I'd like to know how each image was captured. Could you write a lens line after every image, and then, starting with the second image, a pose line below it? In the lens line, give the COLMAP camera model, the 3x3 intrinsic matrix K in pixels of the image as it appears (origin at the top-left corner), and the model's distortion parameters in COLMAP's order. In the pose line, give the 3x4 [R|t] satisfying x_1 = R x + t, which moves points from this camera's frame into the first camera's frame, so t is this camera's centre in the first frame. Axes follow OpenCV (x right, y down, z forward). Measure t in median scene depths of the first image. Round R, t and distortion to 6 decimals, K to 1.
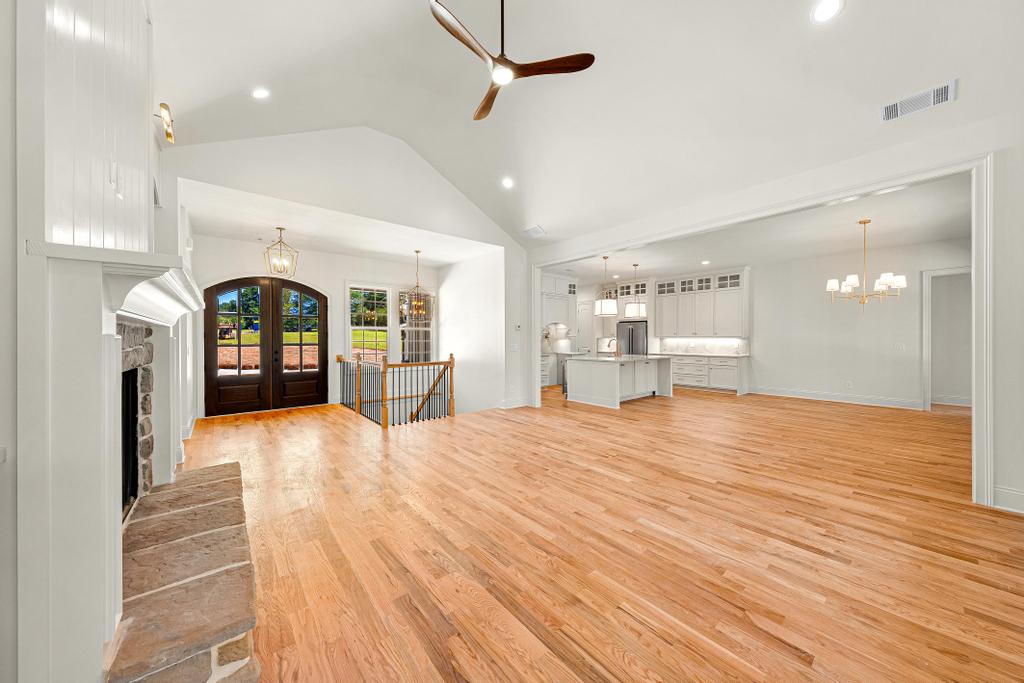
lens RADIAL K [[344.6, 0, 512.0], [0, 344.6, 341.5], [0, 0, 1]] dist [0.002242, 0.000213]
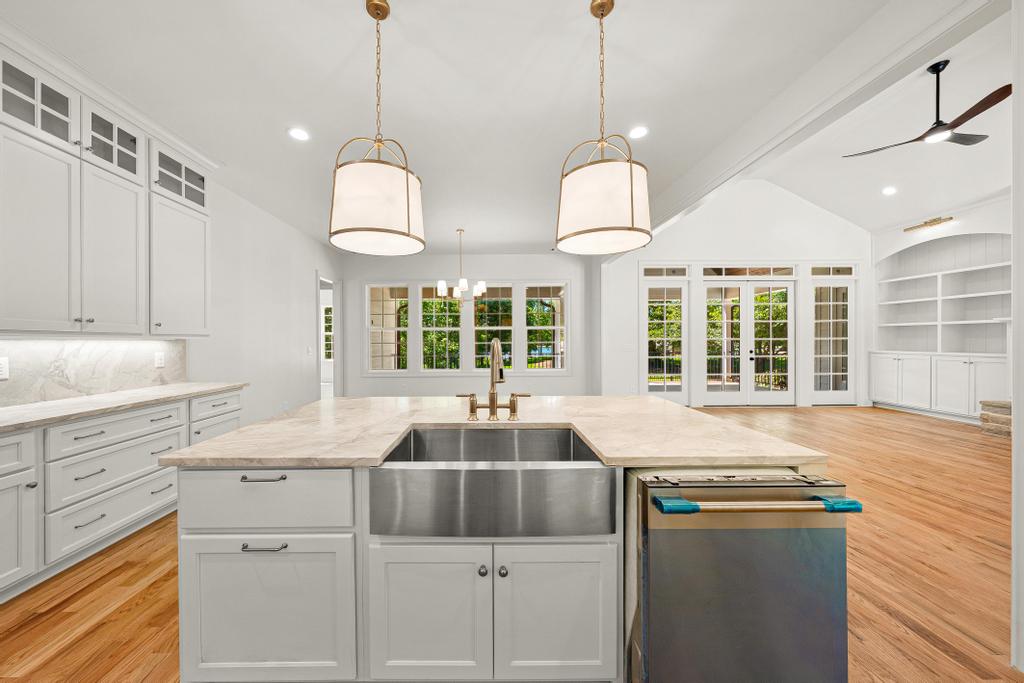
lens RADIAL K [[344.6, 0, 512.0], [0, 344.6, 341.5], [0, 0, 1]] dist [0.002242, 0.000213]
pose [[-0.775415, 0.009530, 0.631380, 0.235489], [0.012461, 0.999922, 0.000212, -0.004605], [-0.631329, 0.008032, -0.775474, 1.800724]]
